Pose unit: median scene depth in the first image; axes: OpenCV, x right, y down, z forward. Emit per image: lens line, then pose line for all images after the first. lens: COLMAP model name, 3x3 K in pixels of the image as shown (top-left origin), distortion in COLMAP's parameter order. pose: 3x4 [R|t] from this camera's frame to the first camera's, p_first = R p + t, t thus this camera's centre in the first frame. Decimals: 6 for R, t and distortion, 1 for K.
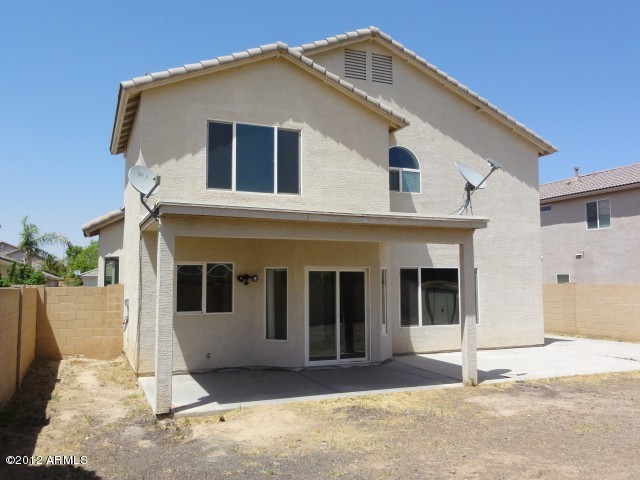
lens RADIAL K [[548.0, 0, 320.0], [0, 548.0, 240.0], [0, 0, 1]] dist [-0.005885, 0.000820]
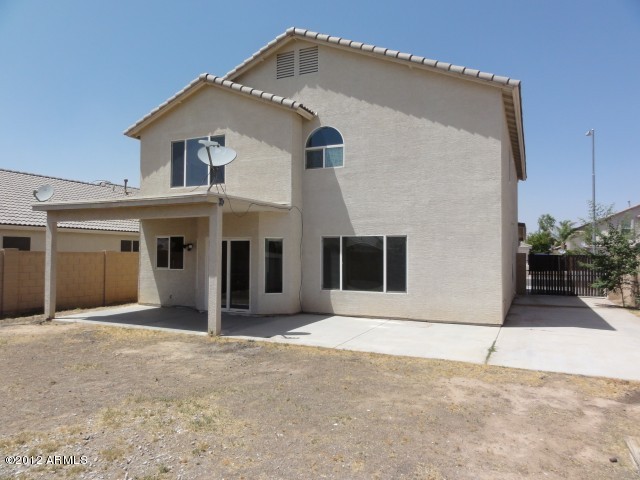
lens RADIAL K [[453.9, 0, 320.0], [0, 453.9, 240.0], [0, 0, 1]] dist [-0.002989, 0.004036]
pose [[0.663178, -0.014012, -0.748330, 0.844720], [0.051981, 0.998273, 0.027374, 0.032264], [0.746654, -0.057053, 0.662761, 0.389614]]
